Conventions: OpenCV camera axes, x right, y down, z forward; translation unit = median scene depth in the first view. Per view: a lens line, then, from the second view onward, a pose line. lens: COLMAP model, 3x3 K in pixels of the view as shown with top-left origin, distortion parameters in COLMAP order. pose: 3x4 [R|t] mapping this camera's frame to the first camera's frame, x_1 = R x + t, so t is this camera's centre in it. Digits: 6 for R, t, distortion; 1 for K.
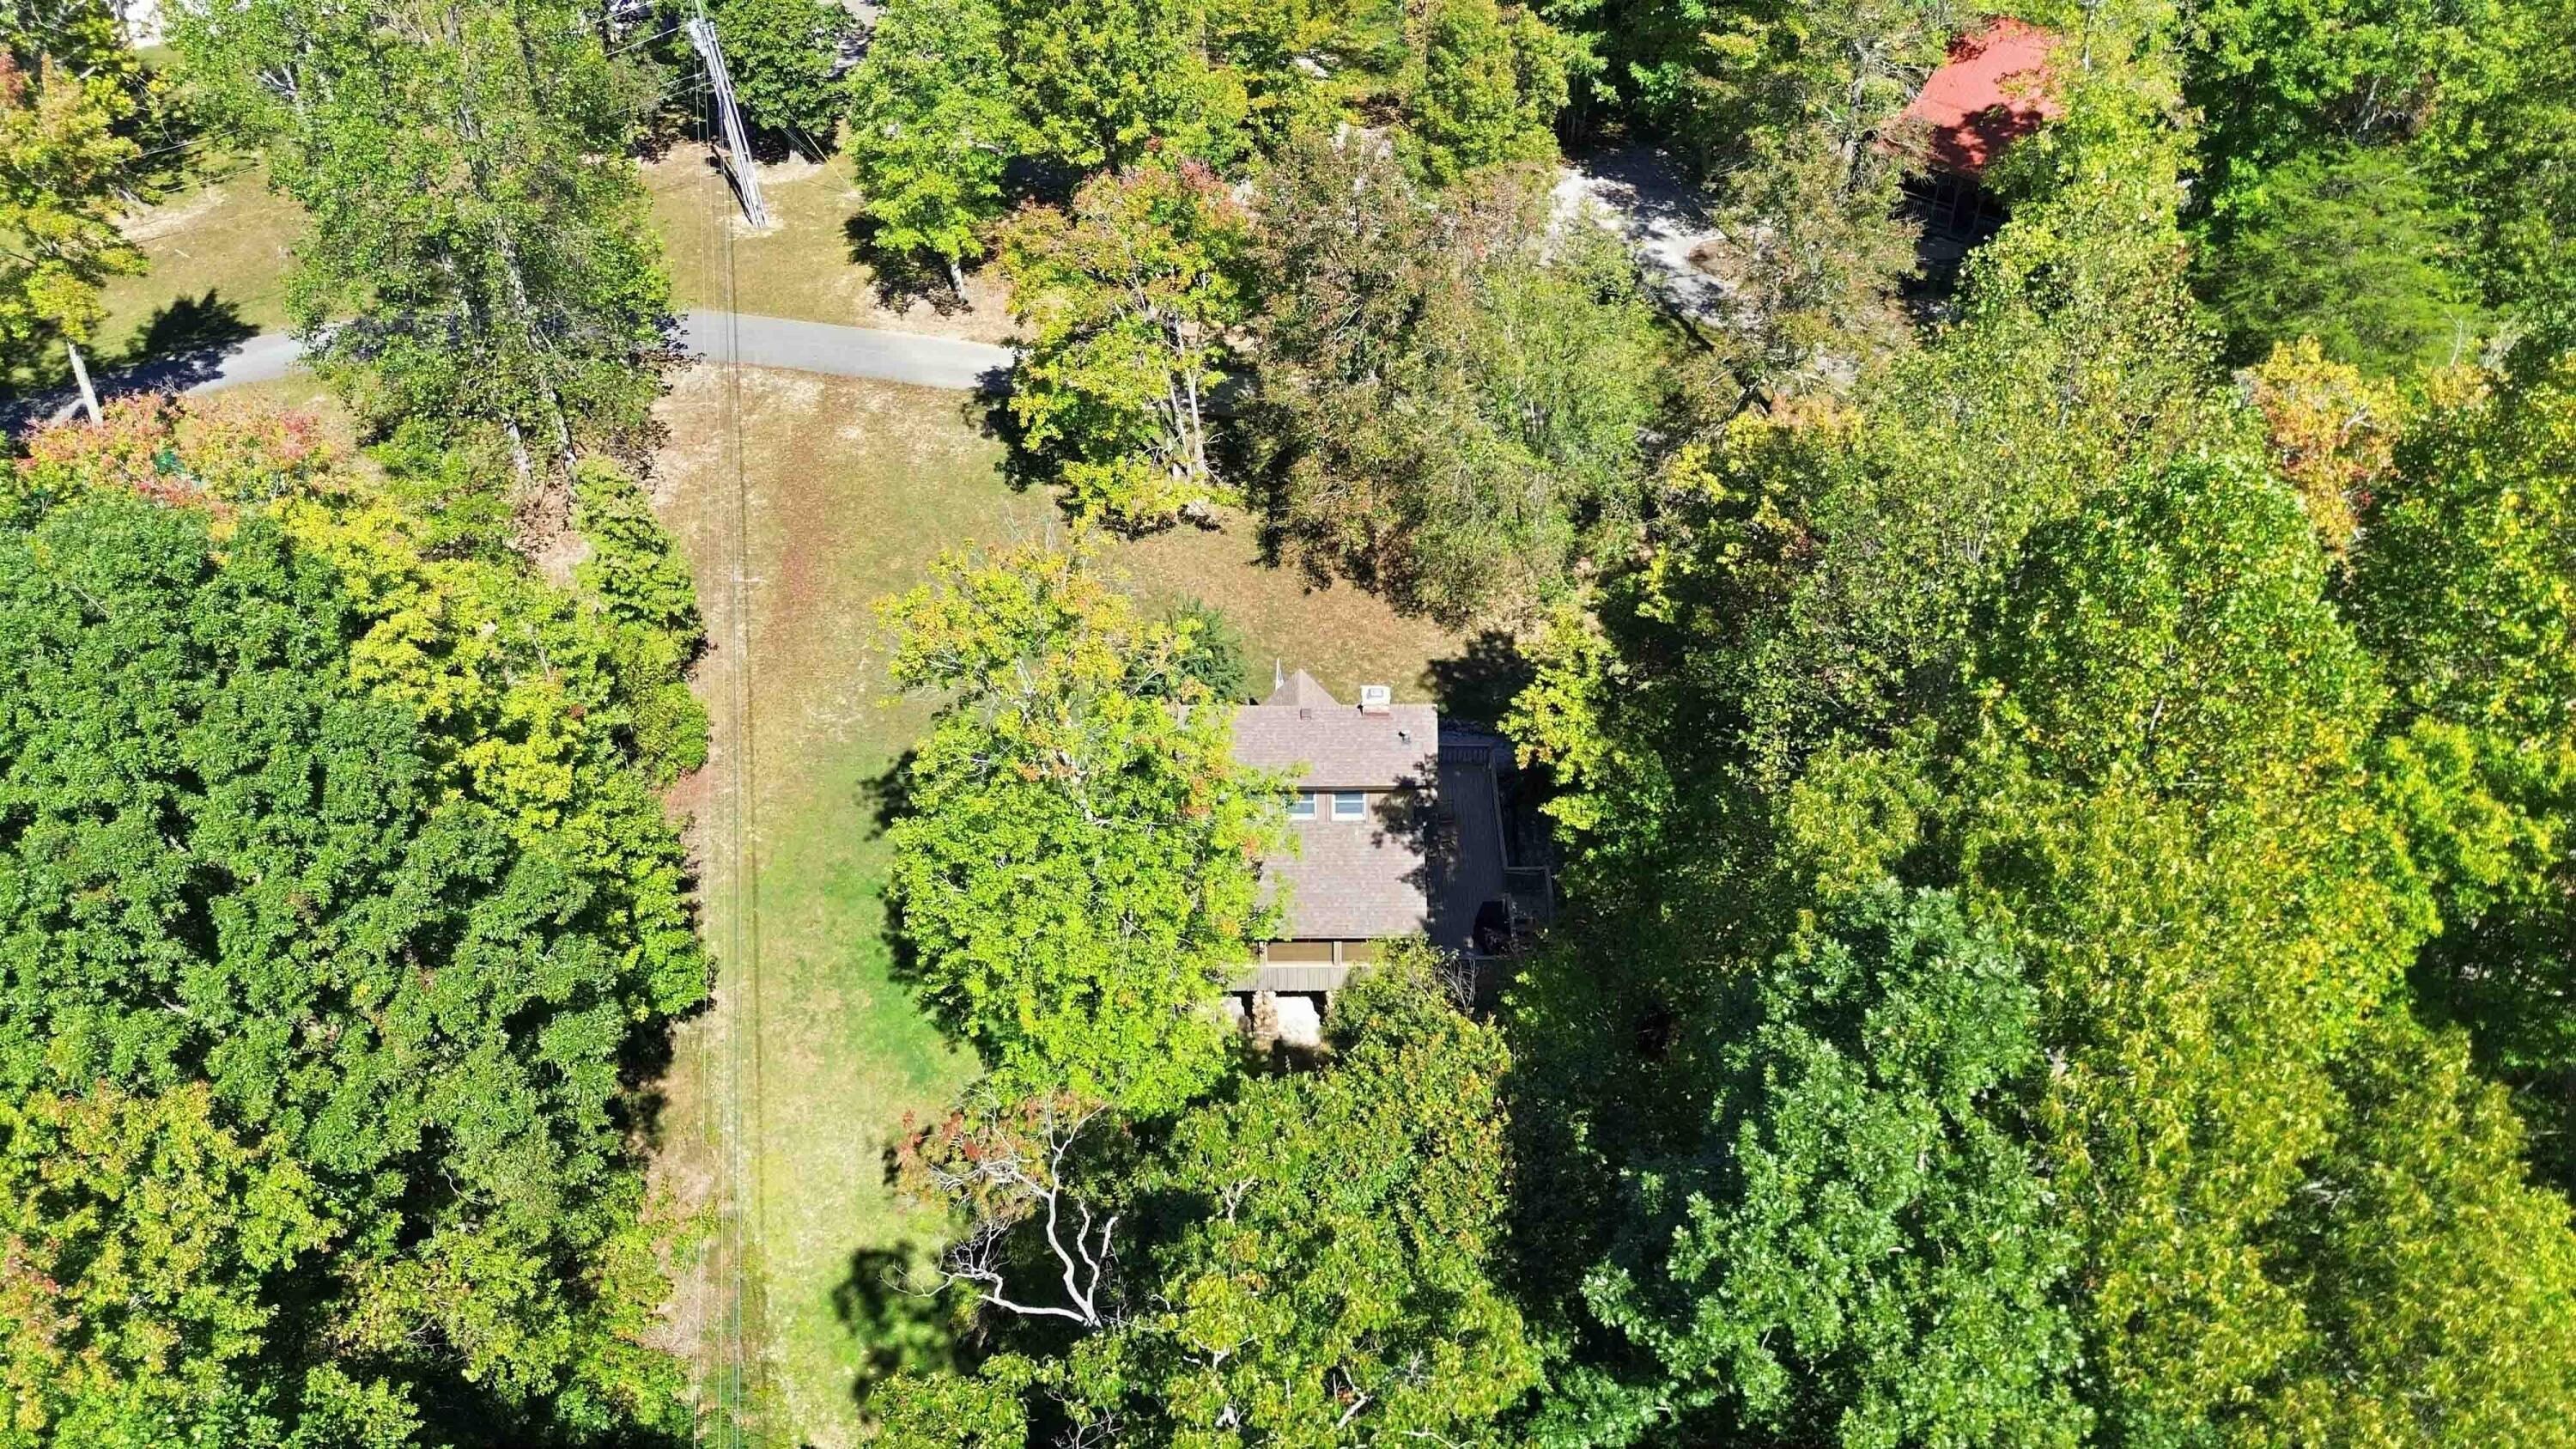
lens RADIAL K [[1817.9, 0, 1302.8], [0, 1817.9, 717.3], [0, 0, 1]] dist [0.062832, -0.075414]
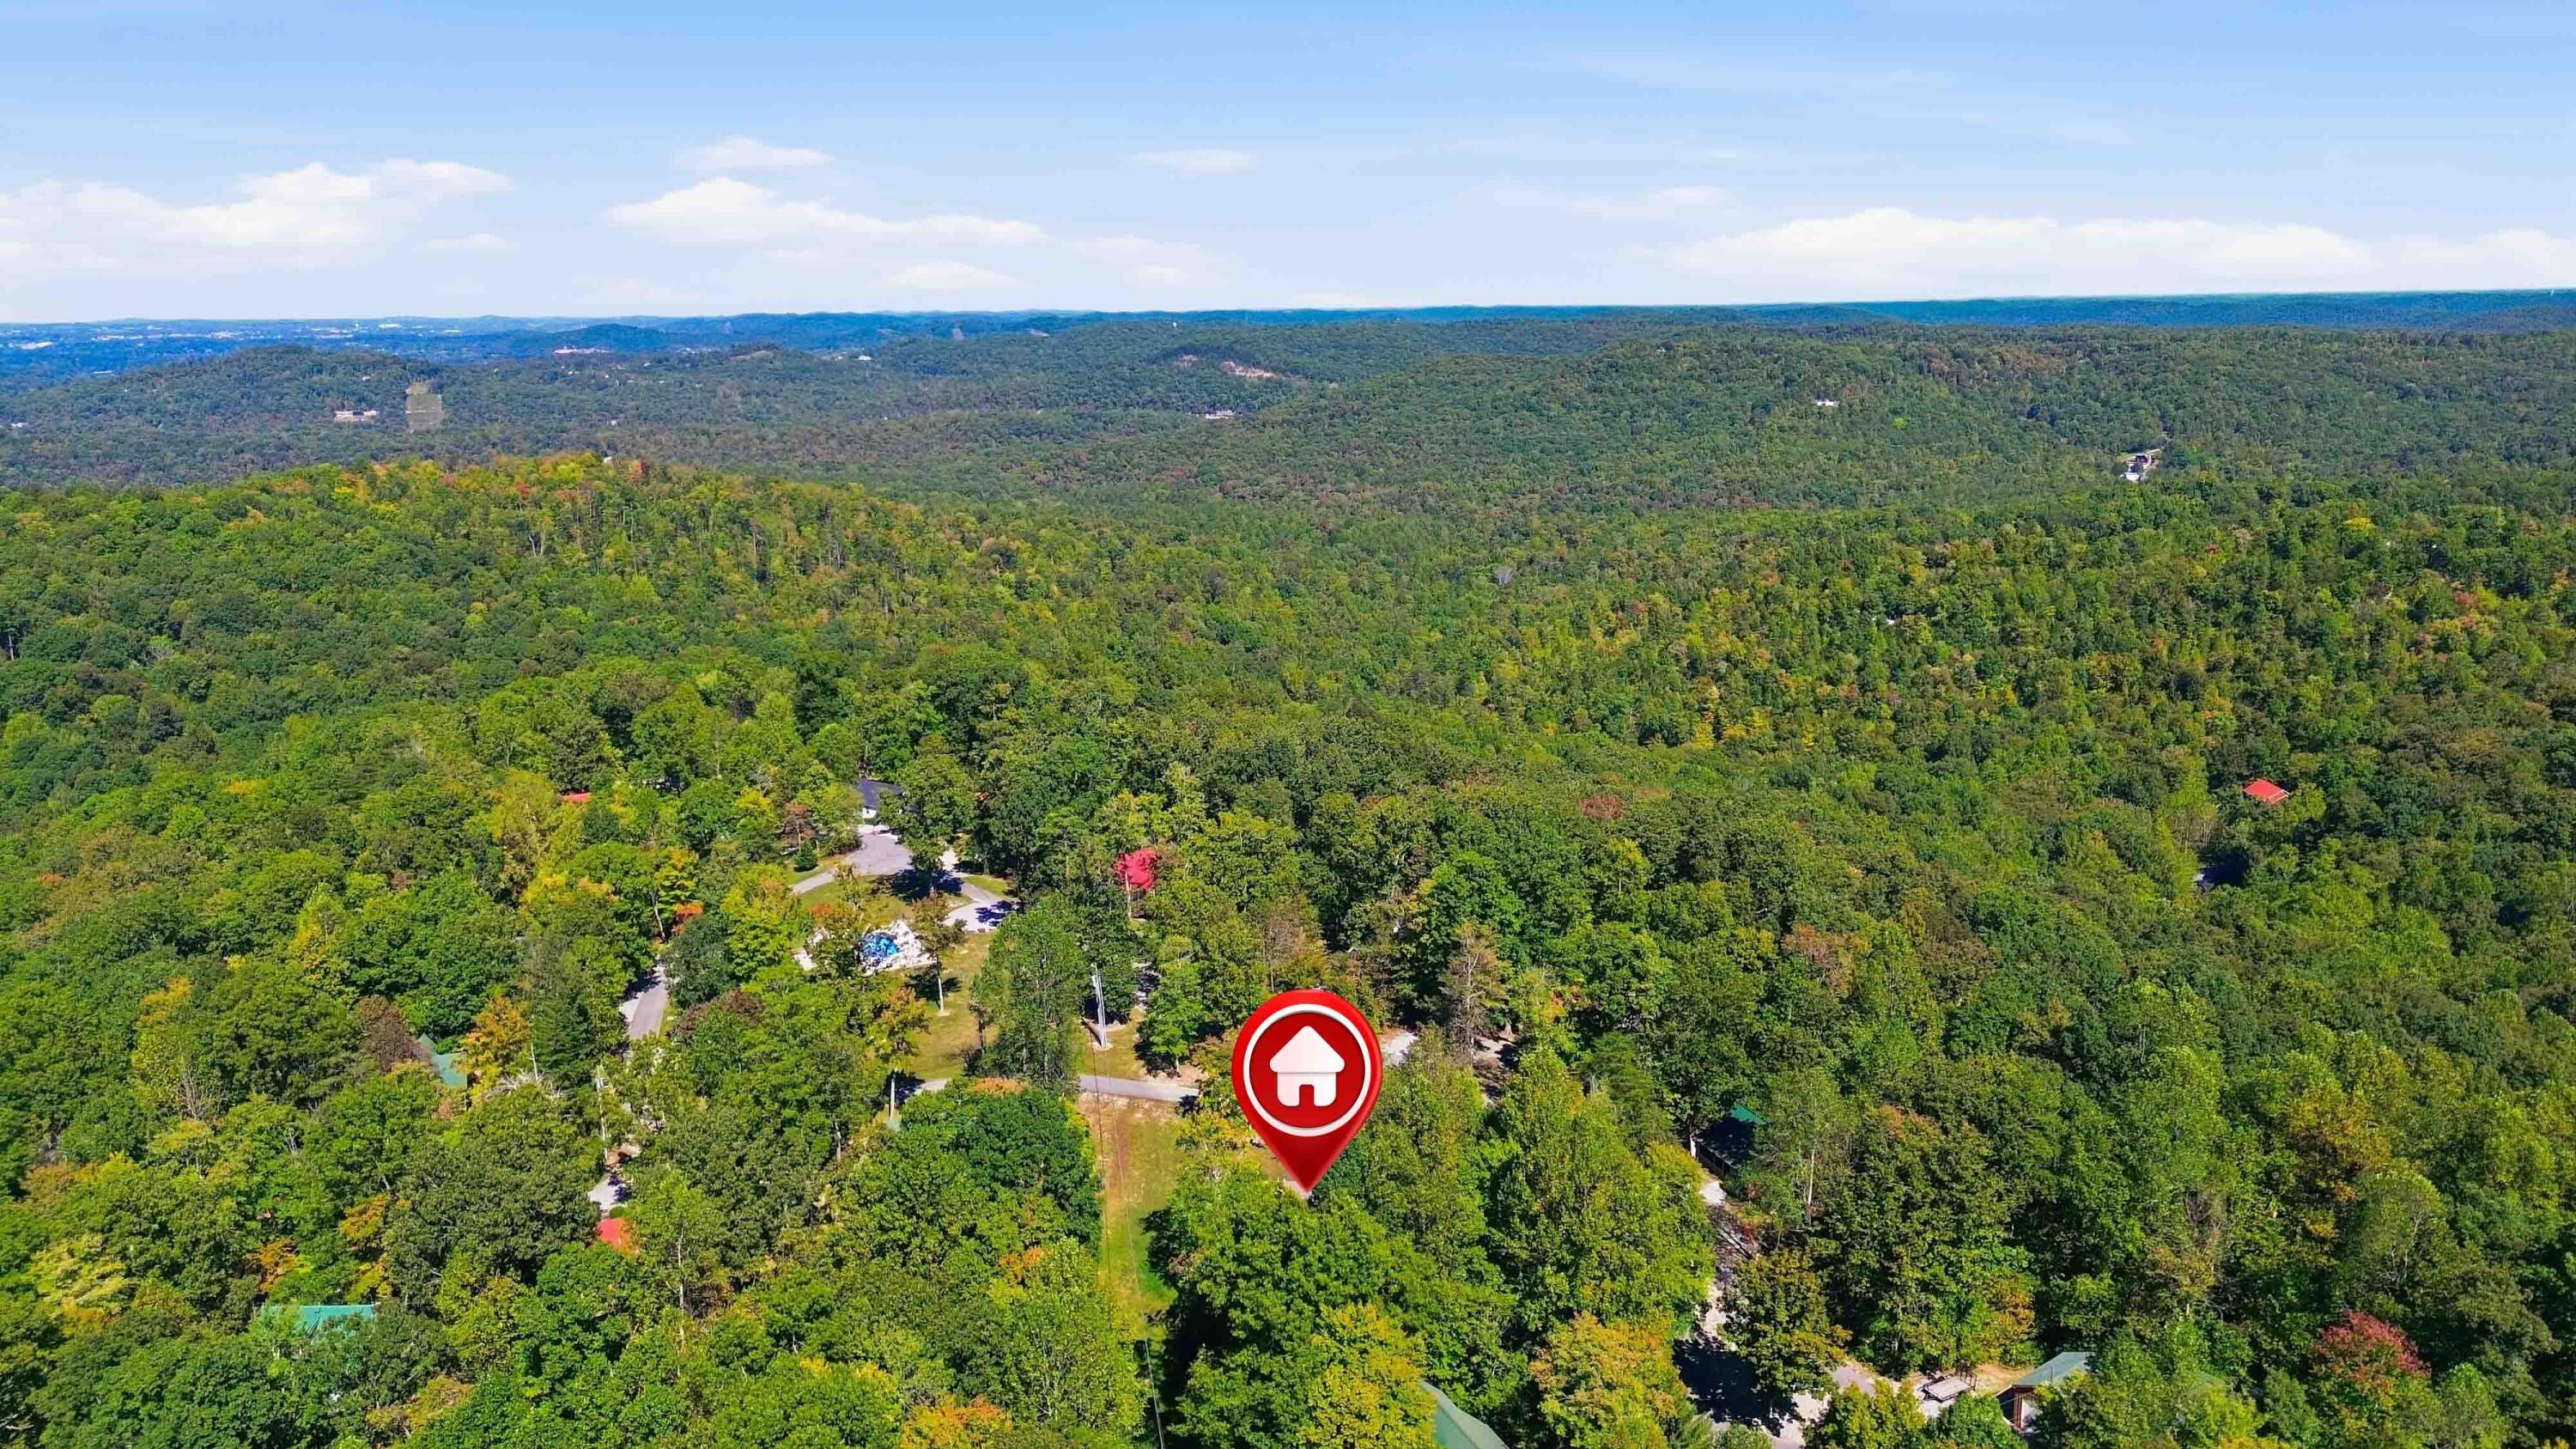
lens RADIAL K [[1817.9, 0, 1302.8], [0, 1817.9, 717.3], [0, 0, 1]] dist [0.062832, -0.075414]
pose [[0.997163, 0.006165, -0.075026, 0.214736], [-0.039411, 0.891901, -0.450510, 0.553543], [0.064138, 0.452189, 0.889613, -1.765896]]
